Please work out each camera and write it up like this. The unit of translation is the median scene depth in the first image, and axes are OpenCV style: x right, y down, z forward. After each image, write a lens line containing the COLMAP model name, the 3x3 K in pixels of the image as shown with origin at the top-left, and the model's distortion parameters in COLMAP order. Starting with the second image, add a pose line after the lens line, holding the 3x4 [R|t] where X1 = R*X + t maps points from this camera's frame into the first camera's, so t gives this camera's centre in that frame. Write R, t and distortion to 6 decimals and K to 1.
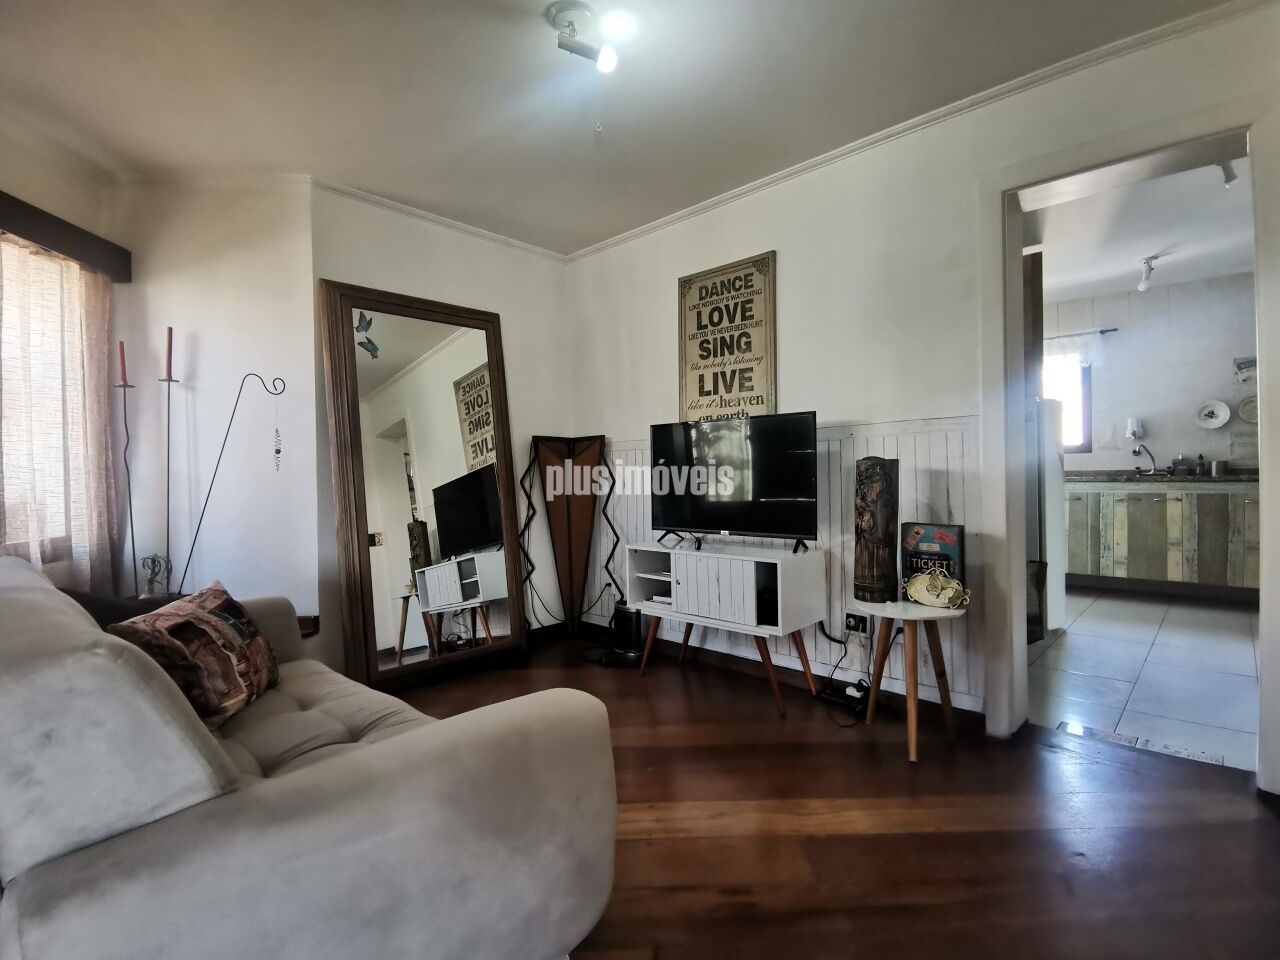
lens RADIAL K [[625.5, 0, 637.1], [0, 625.5, 479.9], [0, 0, 1]] dist [0.014015, -0.018512]
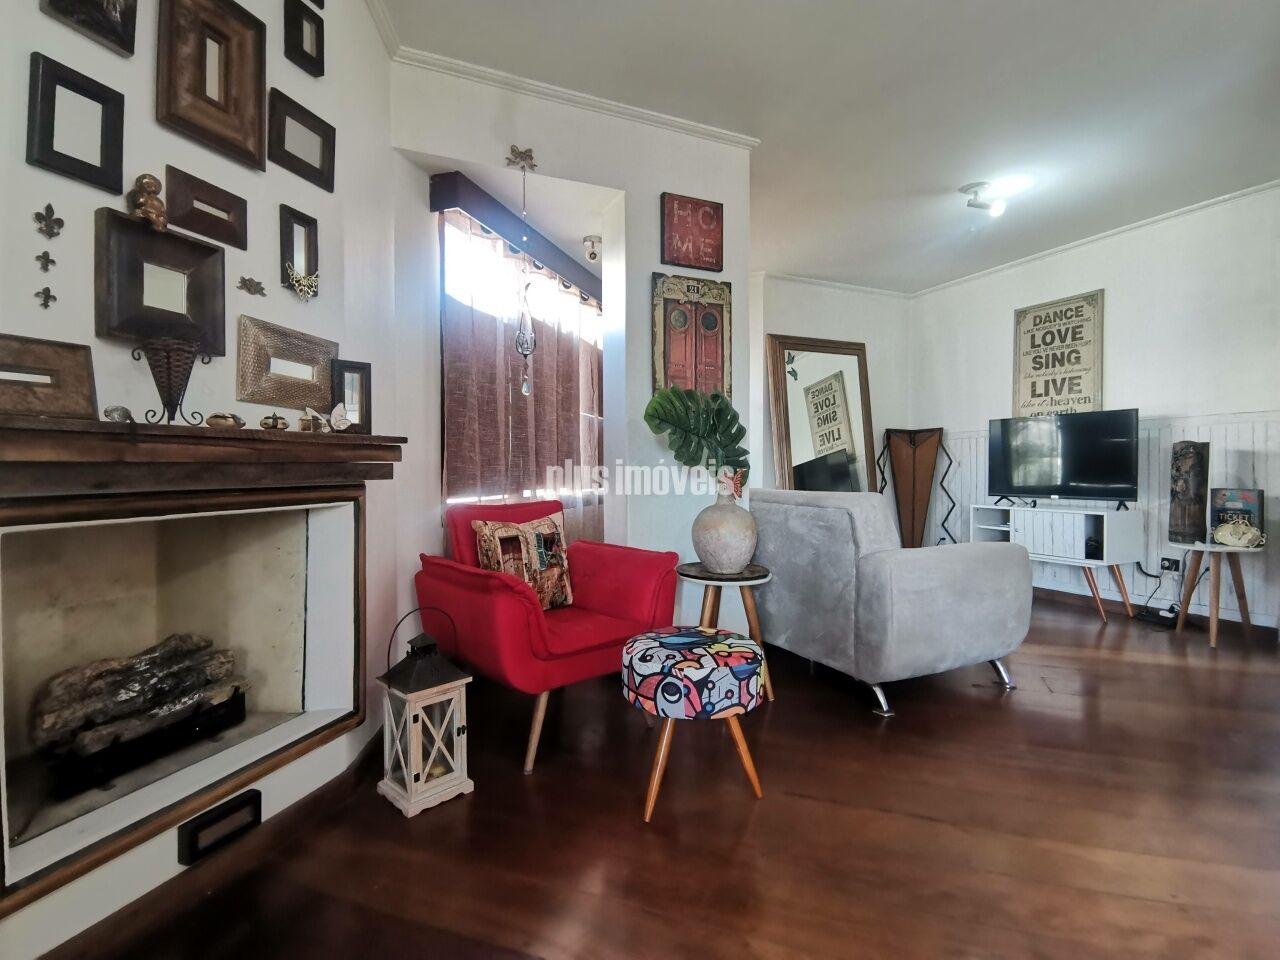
lens RADIAL K [[625.5, 0, 635.6], [0, 625.5, 479.0], [0, 0, 1]] dist [0.014015, -0.018512]
pose [[0.927402, 0.020601, -0.373499, -0.199592], [-0.017509, 0.999779, 0.011668, 0.043789], [0.373657, -0.004282, 0.927557, -0.619879]]
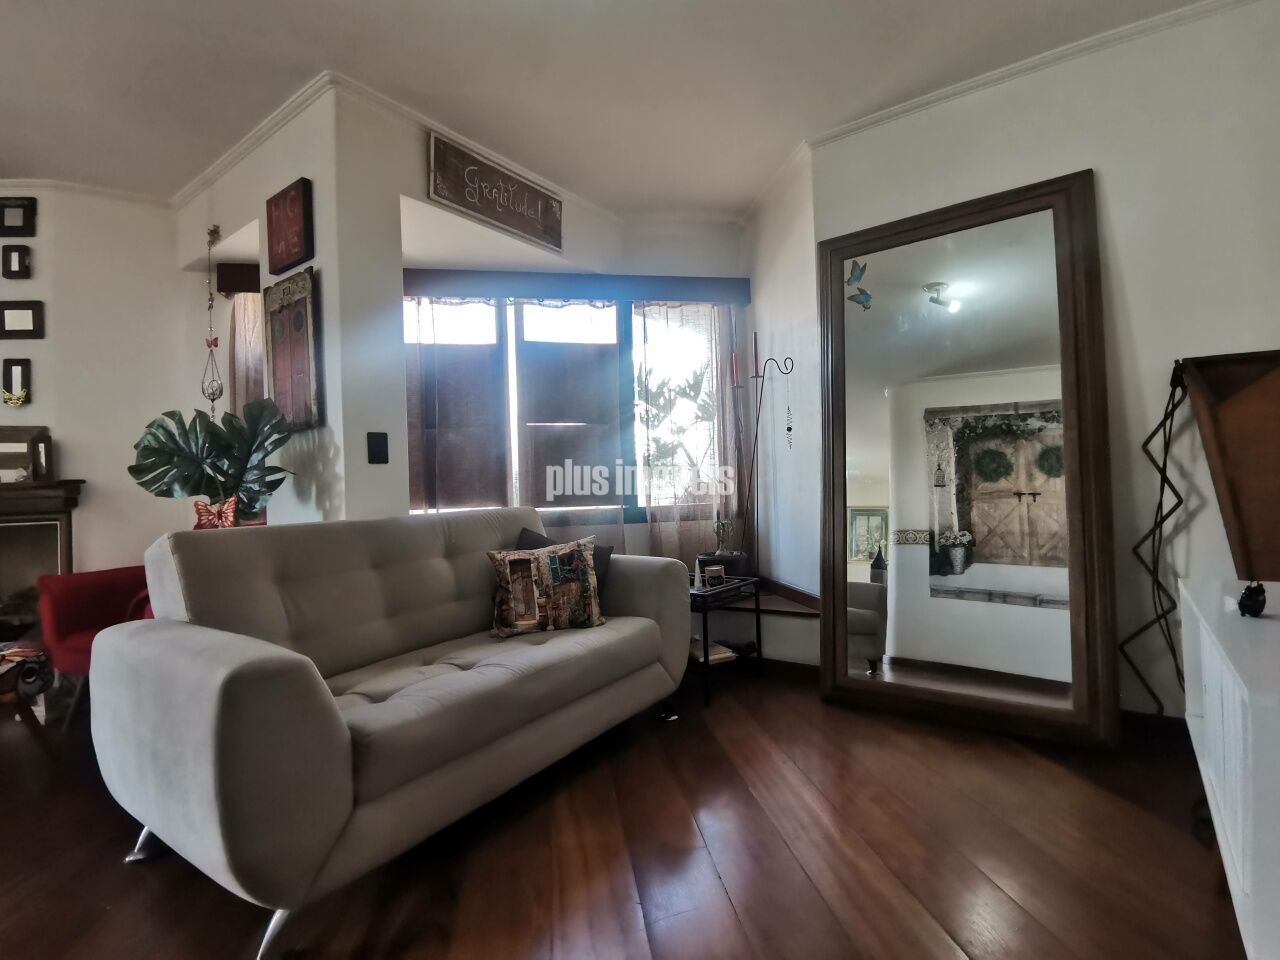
lens RADIAL K [[625.5, 0, 637.6], [0, 625.5, 474.6], [0, 0, 1]] dist [0.014015, -0.018512]
pose [[0.118138, -0.009663, -0.992950, 0.382950], [0.018716, 0.999797, -0.007503, 0.029231], [0.992821, -0.017697, 0.118295, 0.592430]]
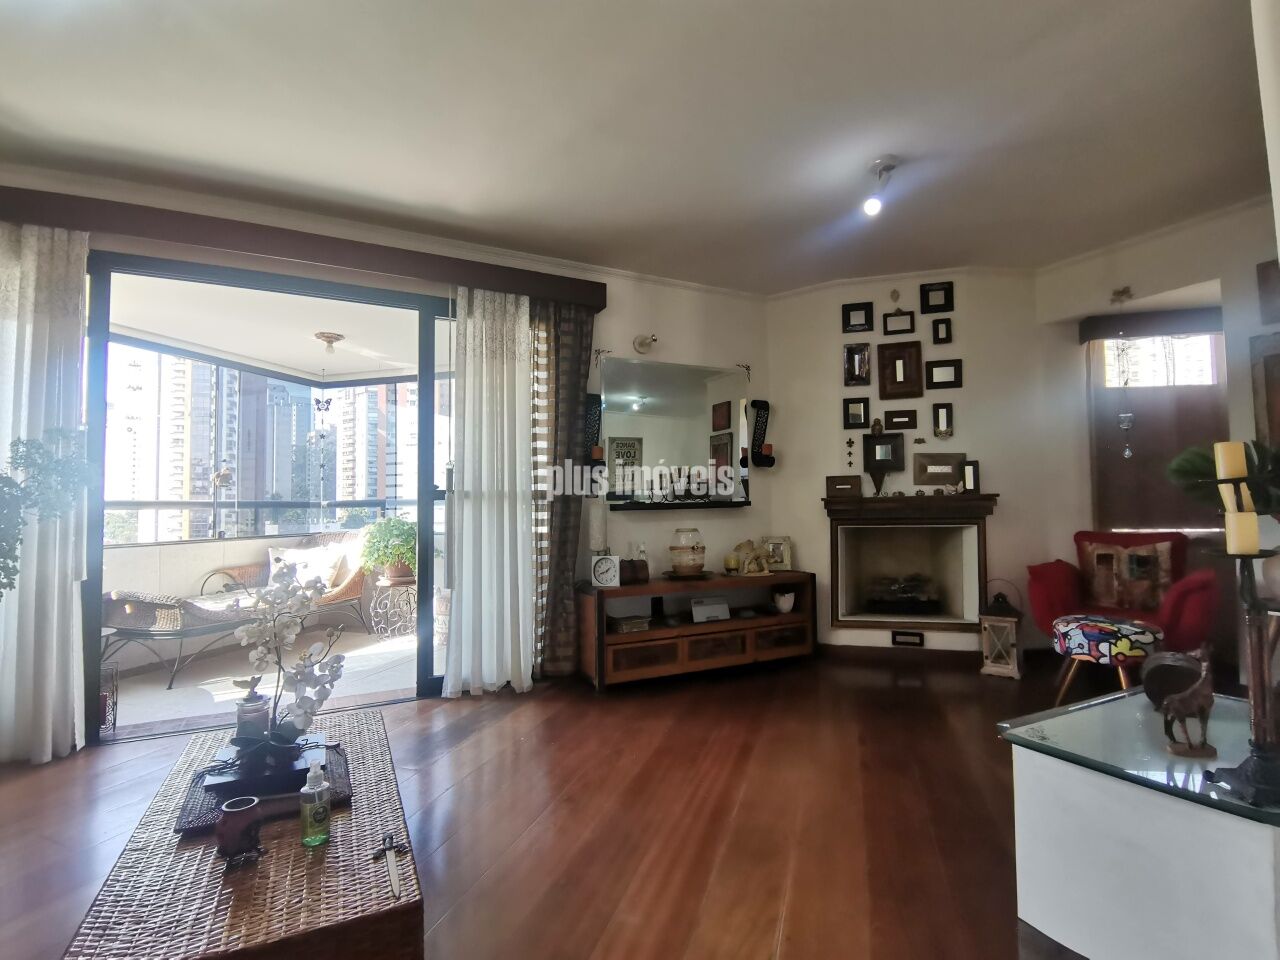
lens RADIAL K [[625.5, 0, 641.3], [0, 625.5, 481.5], [0, 0, 1]] dist [0.014015, -0.018512]
pose [[-0.335971, -0.014528, -0.941760, 0.748807], [0.006777, 0.999818, -0.017841, 0.007100], [0.941848, -0.012376, -0.335811, -0.383506]]
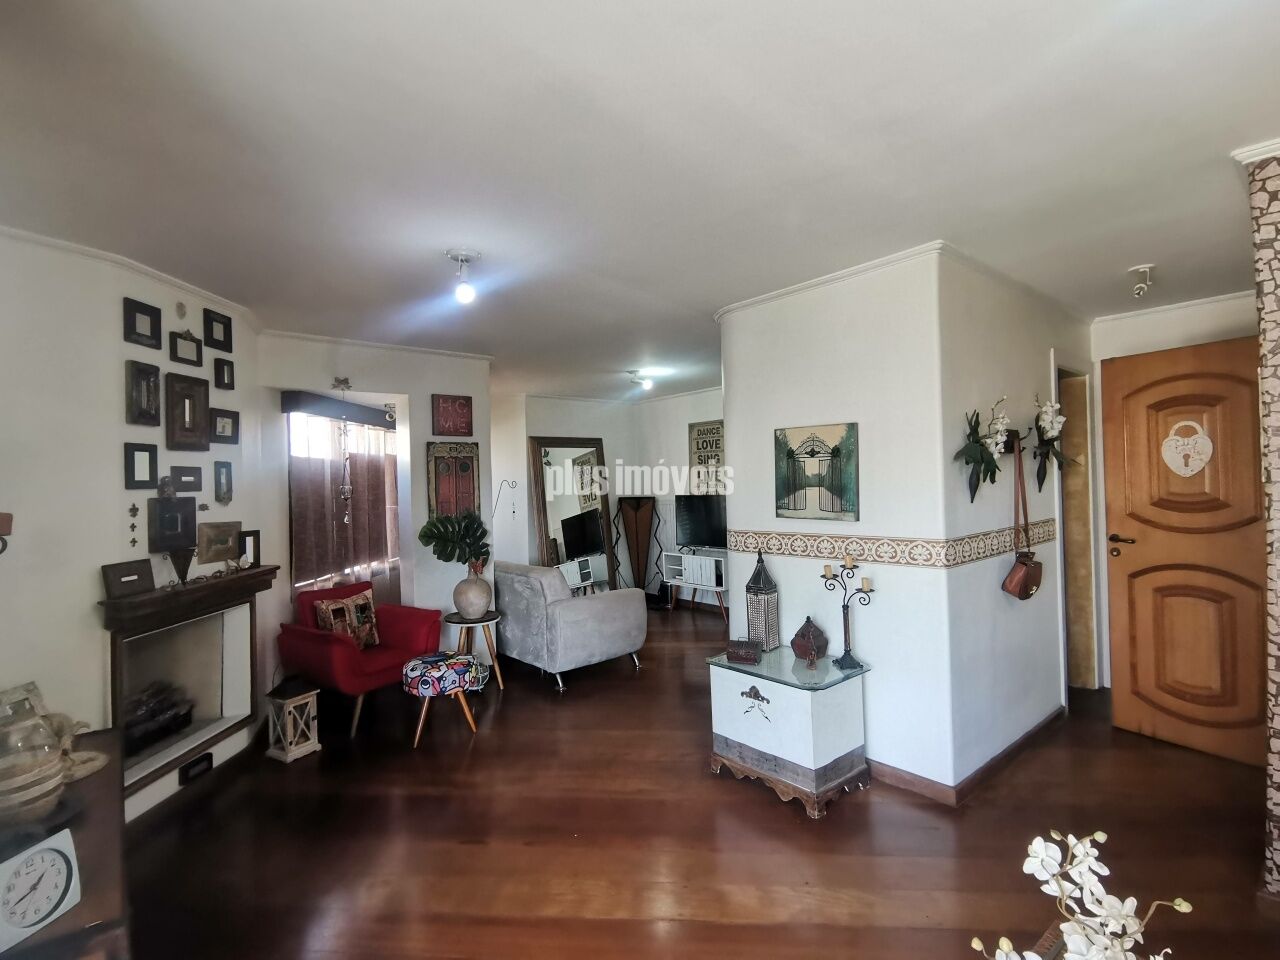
lens RADIAL K [[625.5, 0, 639.3], [0, 625.5, 480.2], [0, 0, 1]] dist [0.014015, -0.018512]
pose [[0.993786, -0.008923, -0.110950, 0.148948], [0.007445, 0.999878, -0.013721, -0.120790], [0.111059, 0.012810, 0.993731, -1.206971]]
